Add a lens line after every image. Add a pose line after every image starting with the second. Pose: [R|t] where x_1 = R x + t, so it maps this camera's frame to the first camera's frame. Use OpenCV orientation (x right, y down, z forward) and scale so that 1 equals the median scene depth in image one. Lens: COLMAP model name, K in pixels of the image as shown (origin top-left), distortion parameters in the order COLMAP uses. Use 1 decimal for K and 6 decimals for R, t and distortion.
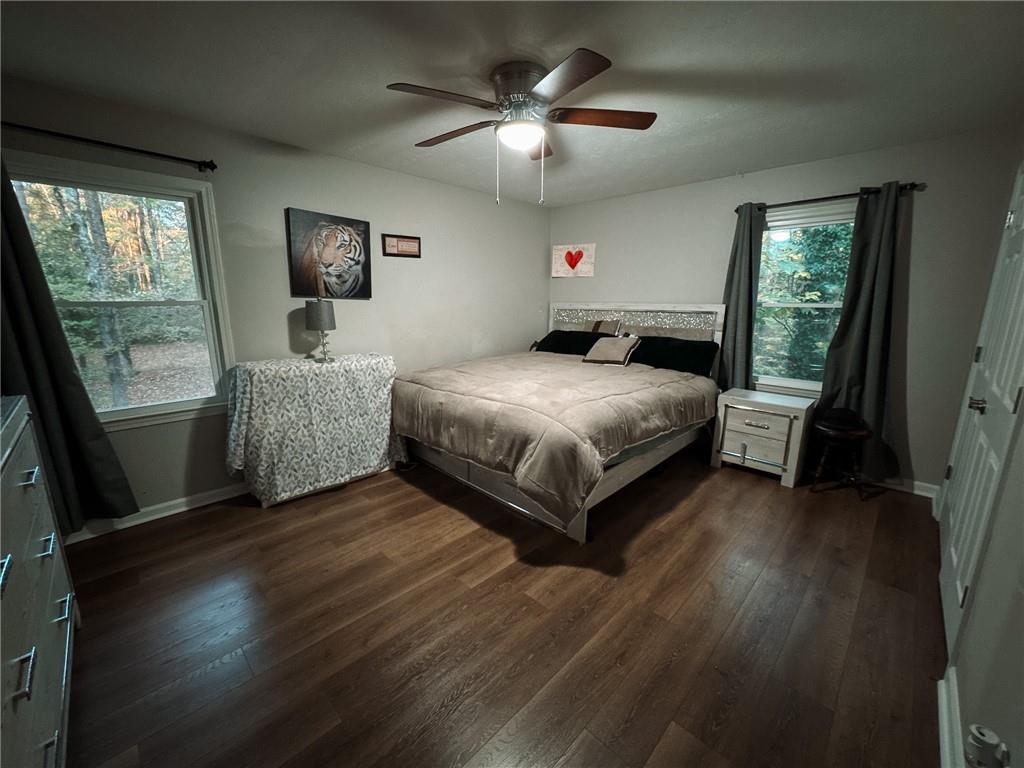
lens RADIAL K [[410.3, 0, 511.8], [0, 410.3, 384.9], [0, 0, 1]] dist [0.000189, 0.000079]
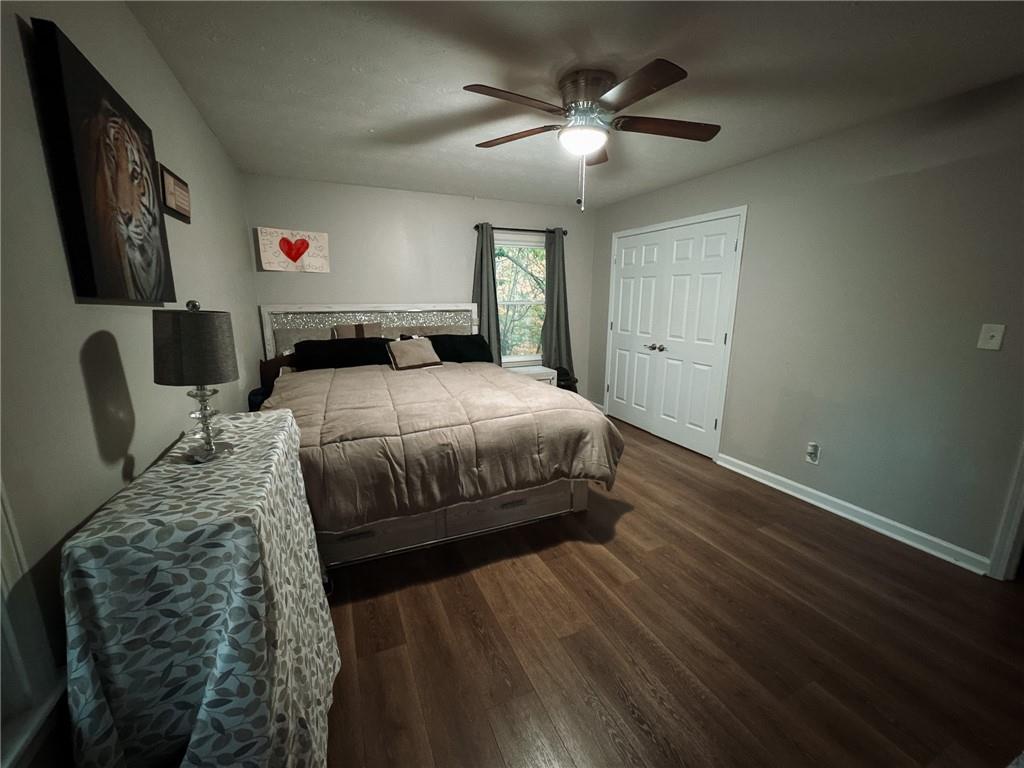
lens RADIAL K [[410.3, 0, 511.8], [0, 410.3, 384.9], [0, 0, 1]] dist [0.000189, 0.000079]
pose [[0.366128, -0.197669, 0.909328, -0.689453], [0.195755, 0.971673, 0.132404, -0.117854], [-0.909742, 0.129529, 0.394452, 0.529760]]
